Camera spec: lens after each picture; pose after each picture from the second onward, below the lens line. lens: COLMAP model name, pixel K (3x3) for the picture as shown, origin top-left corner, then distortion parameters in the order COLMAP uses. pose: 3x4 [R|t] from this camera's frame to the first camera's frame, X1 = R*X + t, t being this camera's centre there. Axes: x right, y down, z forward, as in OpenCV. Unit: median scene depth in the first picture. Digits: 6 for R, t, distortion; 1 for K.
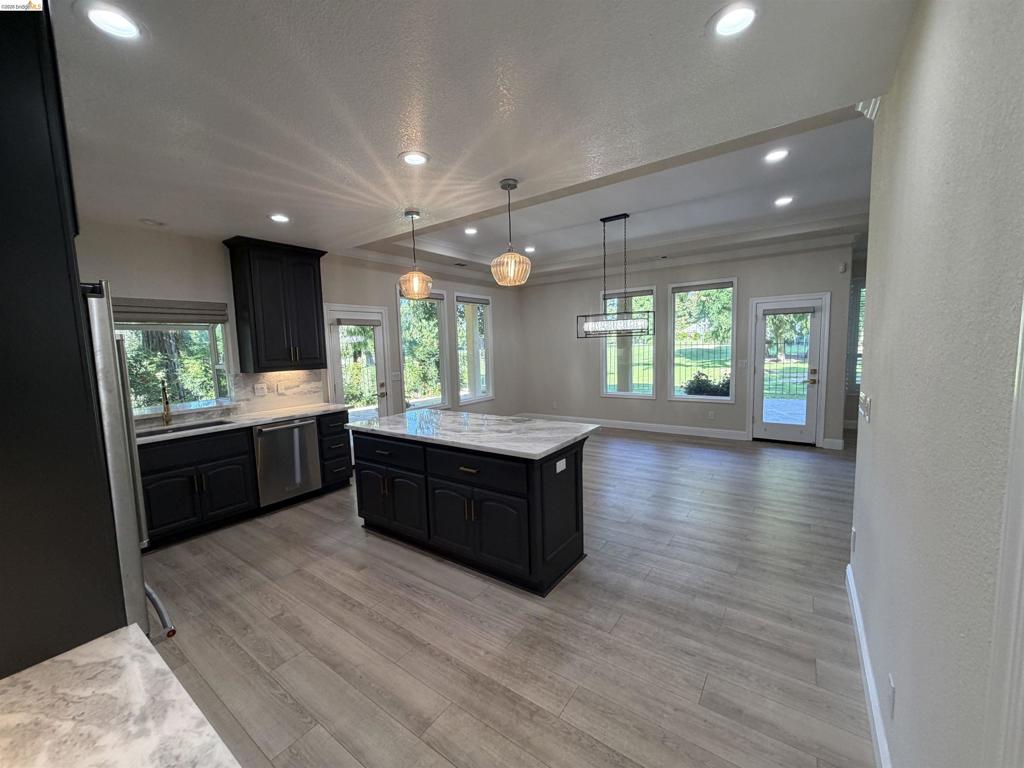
lens RADIAL K [[402.9, 0, 512.0], [0, 402.9, 384.0], [0, 0, 1]] dist [0.000866, 0.000038]
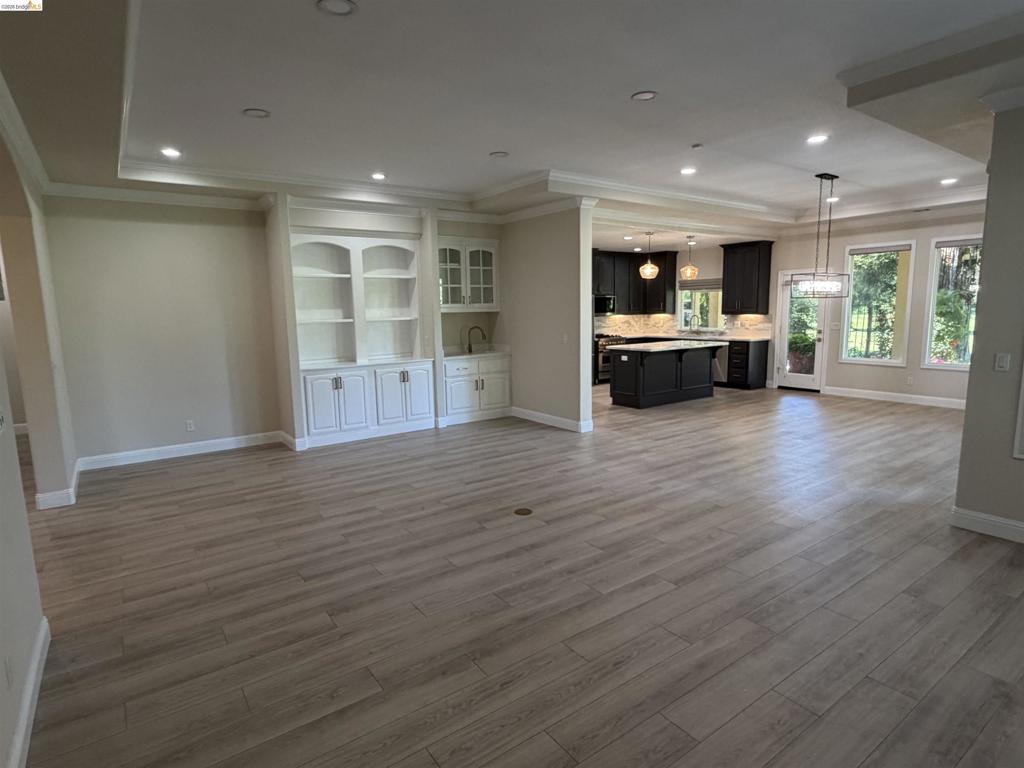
lens RADIAL K [[563.6, 0, 512.0], [0, 563.6, 384.0], [0, 0, 1]] dist [-0.039754, -0.000325]
pose [[-0.321431, 0.162618, -0.932865, 1.665587], [-0.063843, 0.979181, 0.192690, -0.114728], [0.944778, 0.121493, -0.304357, 0.672959]]
